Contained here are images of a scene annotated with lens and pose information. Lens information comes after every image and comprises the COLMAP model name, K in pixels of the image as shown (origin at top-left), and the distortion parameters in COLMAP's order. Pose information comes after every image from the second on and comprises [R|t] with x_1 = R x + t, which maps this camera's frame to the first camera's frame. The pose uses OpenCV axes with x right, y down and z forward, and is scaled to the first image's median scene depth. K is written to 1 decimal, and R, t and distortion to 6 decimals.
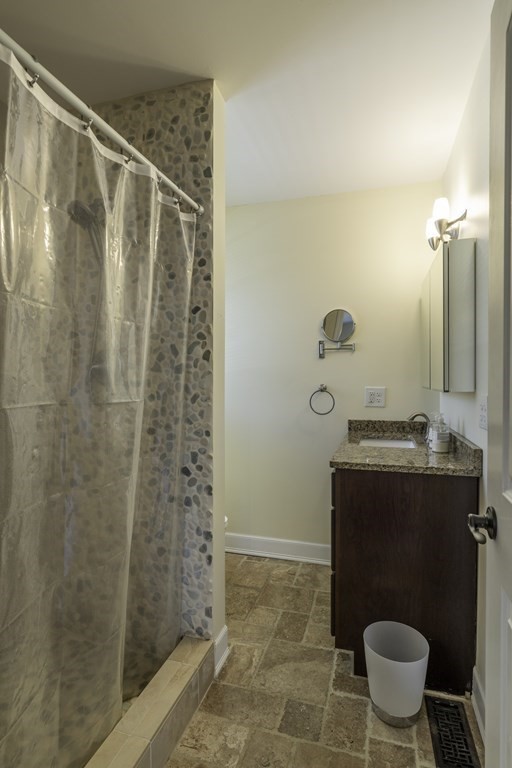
lens RADIAL K [[370.4, 0, 257.5], [0, 370.4, 379.3], [0, 0, 1]] dist [-0.012949, -0.000790]
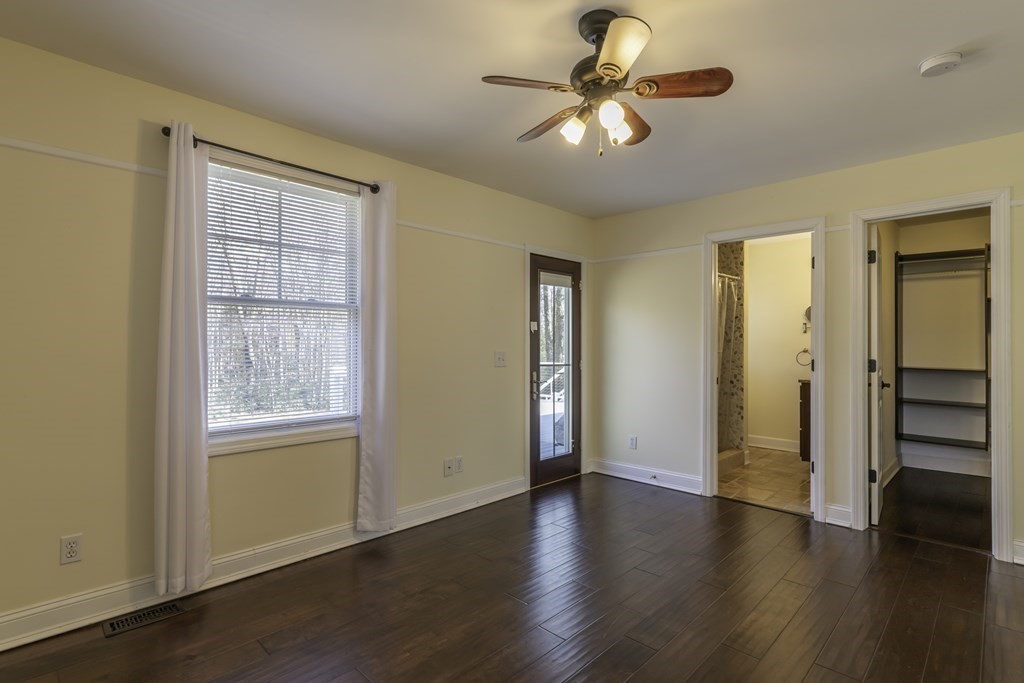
lens RADIAL K [[493.8, 0, 512.4], [0, 493.8, 338.4], [0, 0, 1]] dist [-0.012949, -0.000790]
pose [[0.894778, -0.000354, -0.446511, -0.034209], [-0.004892, 0.999932, -0.010596, -0.001989], [0.446485, 0.011665, 0.894715, -2.667940]]
